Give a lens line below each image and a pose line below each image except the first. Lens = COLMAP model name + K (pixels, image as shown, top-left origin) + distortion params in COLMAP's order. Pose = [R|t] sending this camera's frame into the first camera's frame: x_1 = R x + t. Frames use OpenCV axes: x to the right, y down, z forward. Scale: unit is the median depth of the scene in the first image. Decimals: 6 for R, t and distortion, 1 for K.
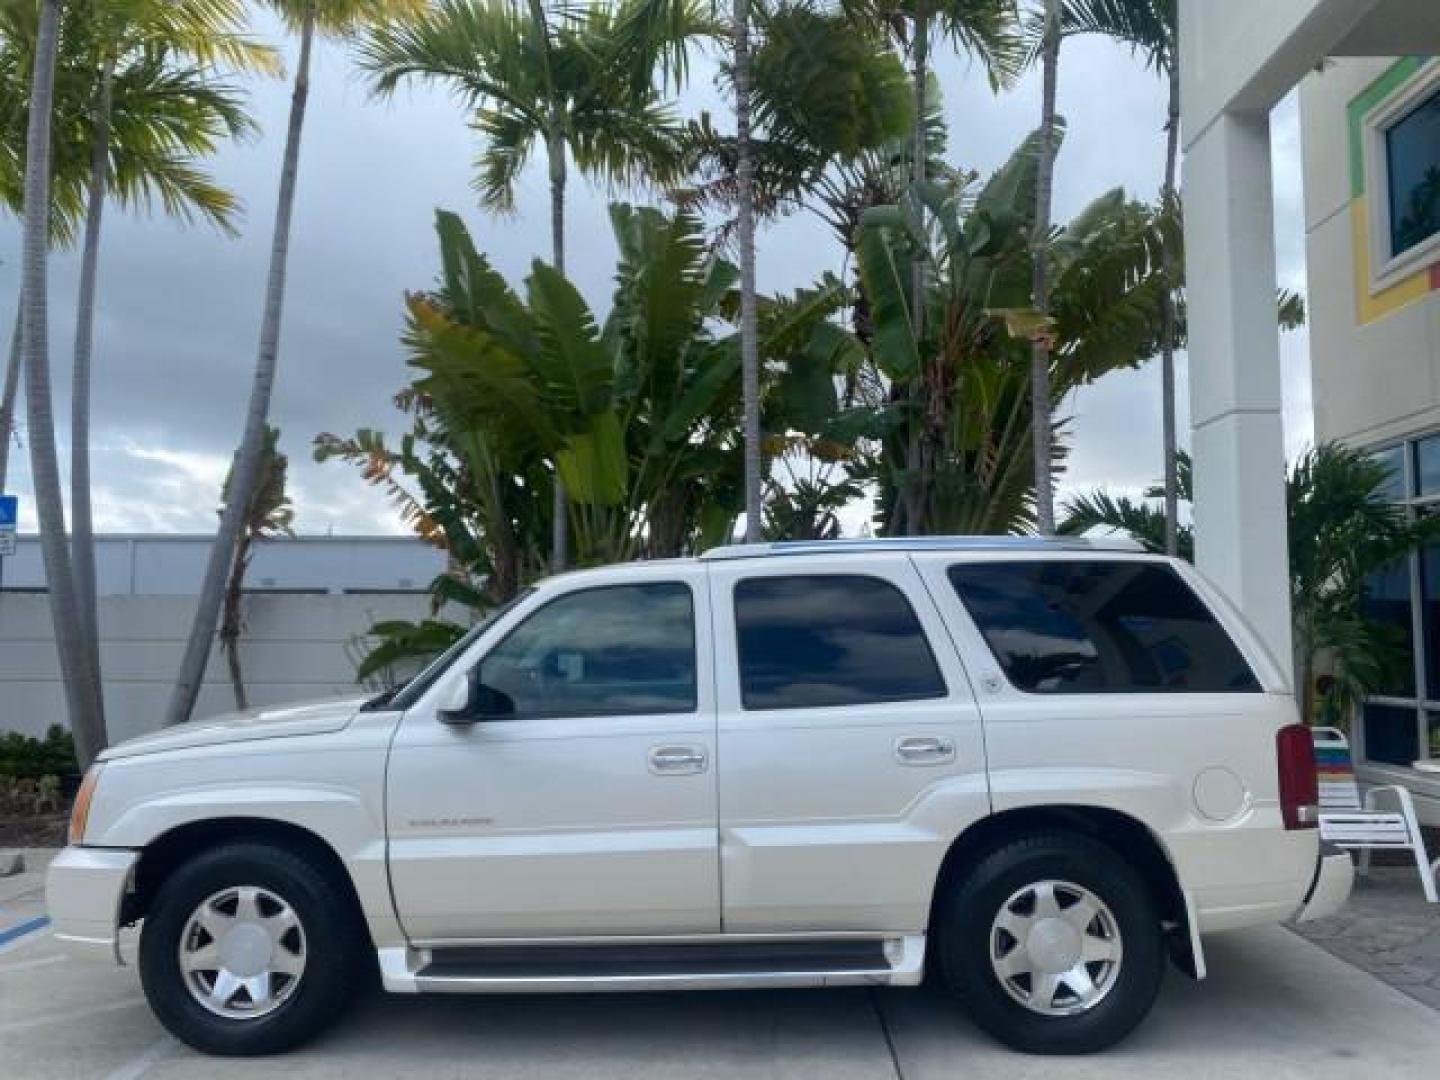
lens RADIAL K [[1105.5, 0, 712.2], [0, 1105.5, 537.3], [0, 0, 1]] dist [0.033397, -0.032016]
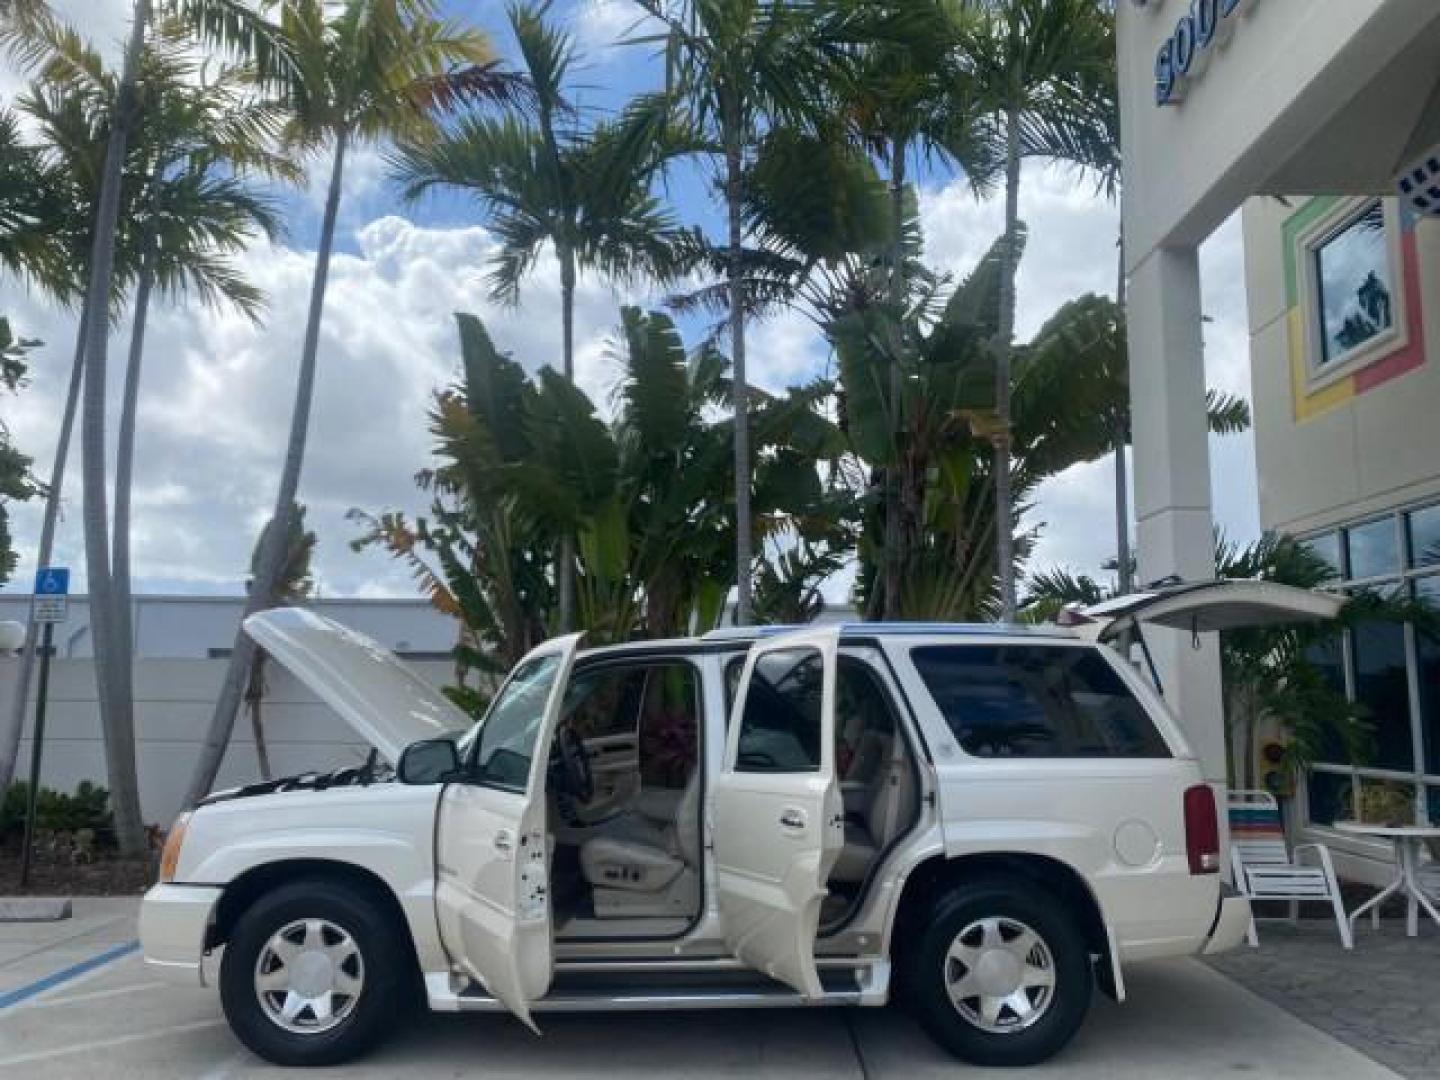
lens RADIAL K [[1105.5, 0, 713.4], [0, 1105.5, 536.2], [0, 0, 1]] dist [0.033397, -0.032016]
pose [[0.999879, 0.009787, 0.012051, -0.008029], [-0.009098, 0.998391, -0.055975, -0.015017], [-0.012579, 0.055859, 0.998359, -0.109369]]
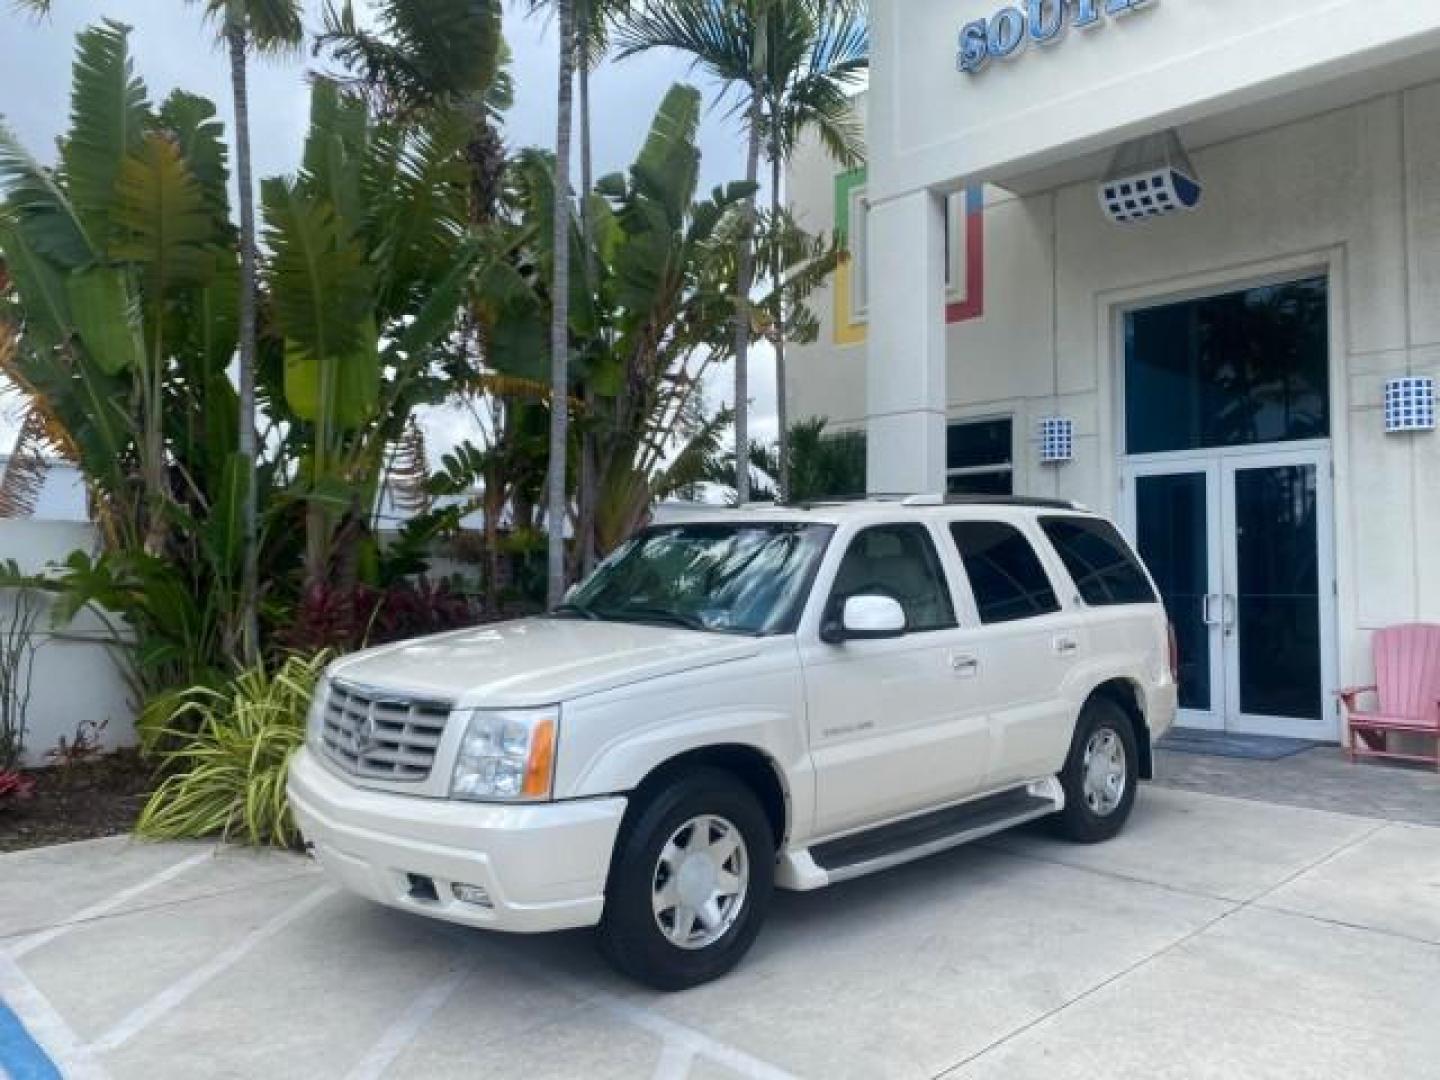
lens RADIAL K [[1105.5, 0, 717.6], [0, 1105.5, 535.3], [0, 0, 1]] dist [0.033397, -0.032016]
pose [[0.707828, 0.025678, 0.705918, -0.607888], [-0.062589, 0.997688, 0.026468, 0.021221], [-0.703607, -0.062917, 0.707798, 0.169809]]
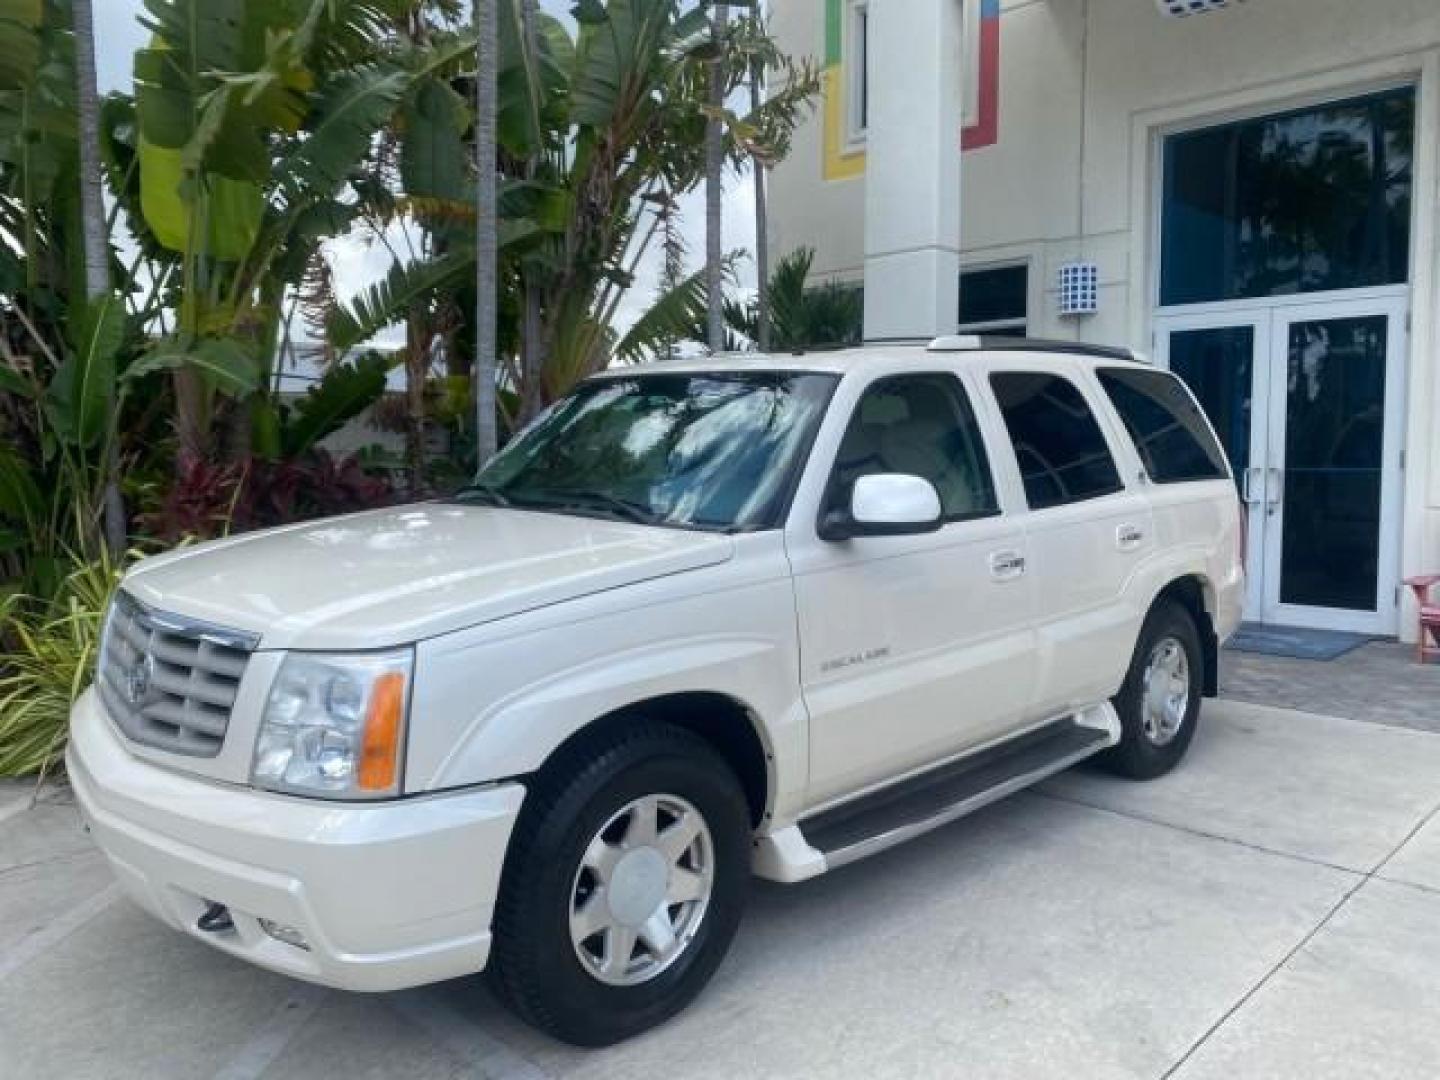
lens RADIAL K [[1110.3, 0, 717.4], [0, 1110.3, 527.4], [0, 0, 1]] dist [0.002698, 0.007971]
pose [[0.693853, -0.051318, 0.718286, -0.472877], [-0.063773, 0.989159, 0.132274, 0.033742], [-0.717288, -0.137586, 0.683058, 0.291489]]
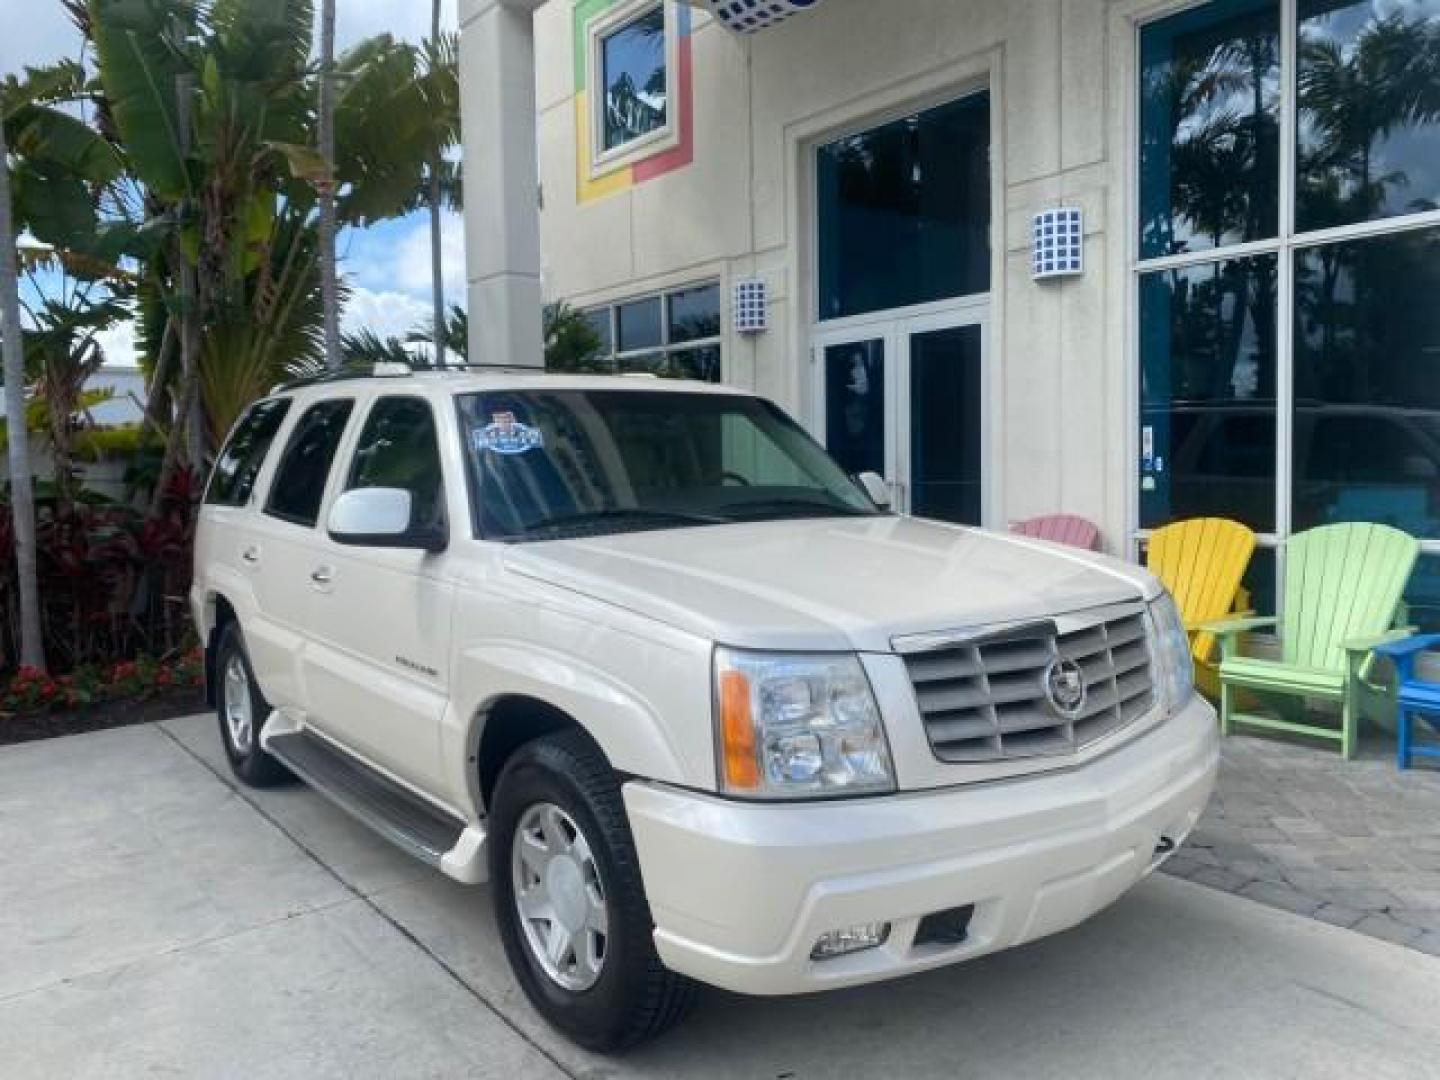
lens RADIAL K [[1105.5, 0, 720.7], [0, 1105.5, 536.0], [0, 0, 1]] dist [0.033397, -0.032016]
pose [[0.772947, -0.058777, 0.631742, -0.102970], [-0.035126, 0.990208, 0.135105, -0.003277], [-0.633497, -0.126620, 0.763314, -0.071619]]
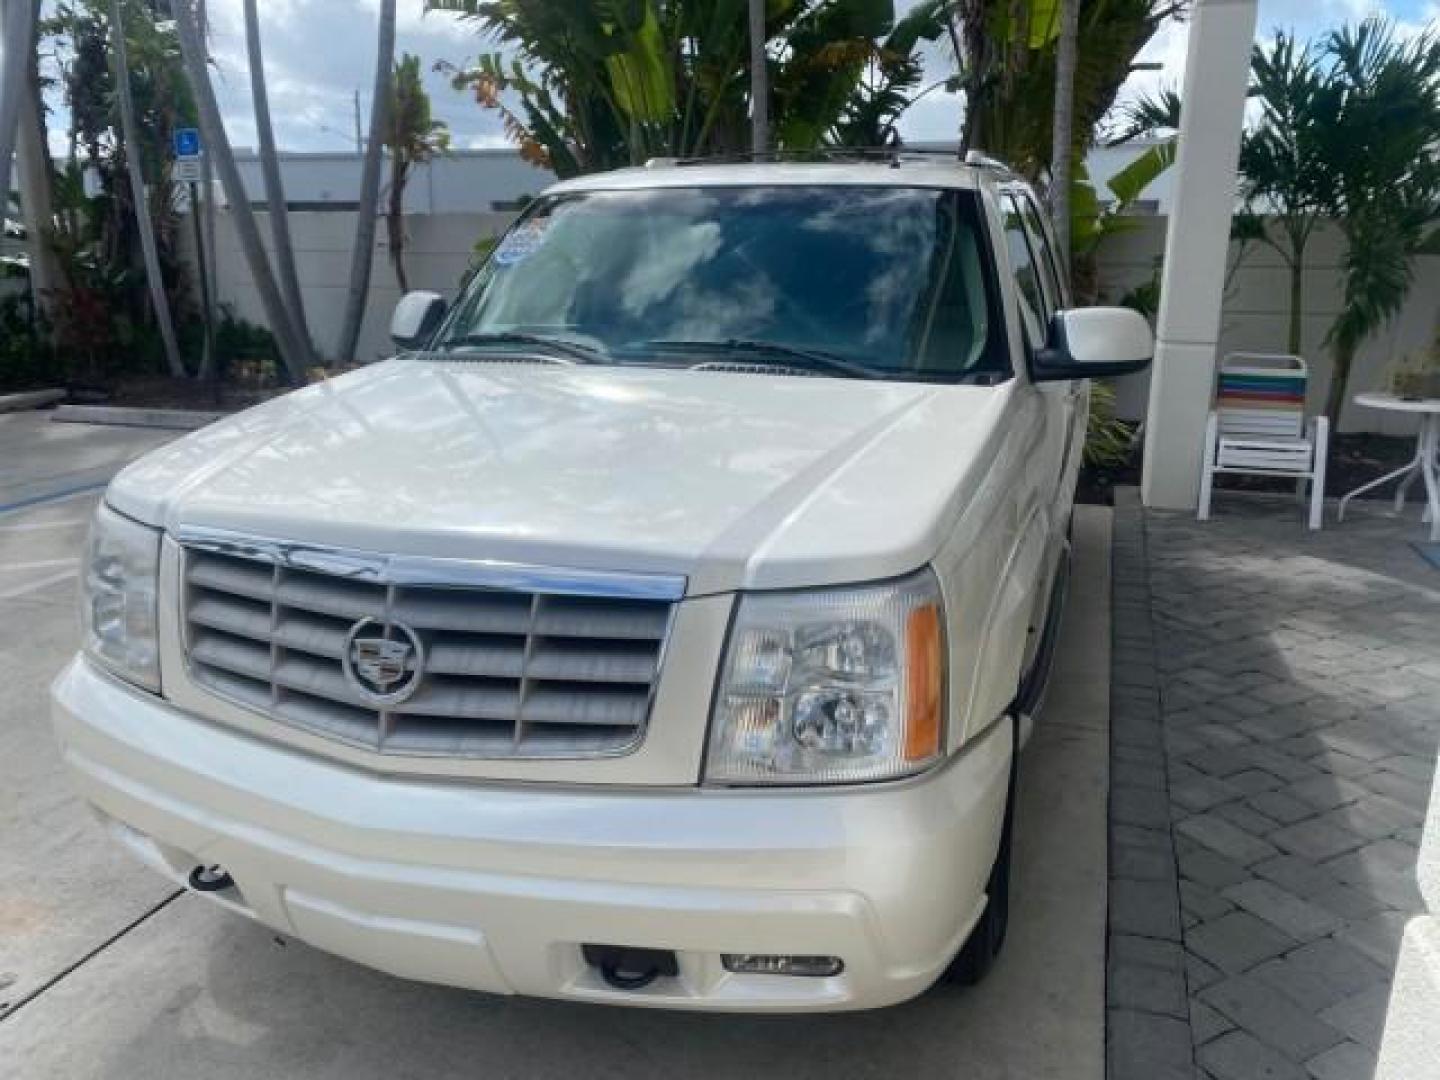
lens RADIAL K [[1105.5, 0, 722.5], [0, 1105.5, 526.8], [0, 0, 1]] dist [0.033397, -0.032016]
pose [[0.952706, 0.079827, -0.293220, 0.351699], [0.021971, 0.944265, 0.328453, -0.016712], [0.303097, -0.319362, 0.897853, -0.062570]]
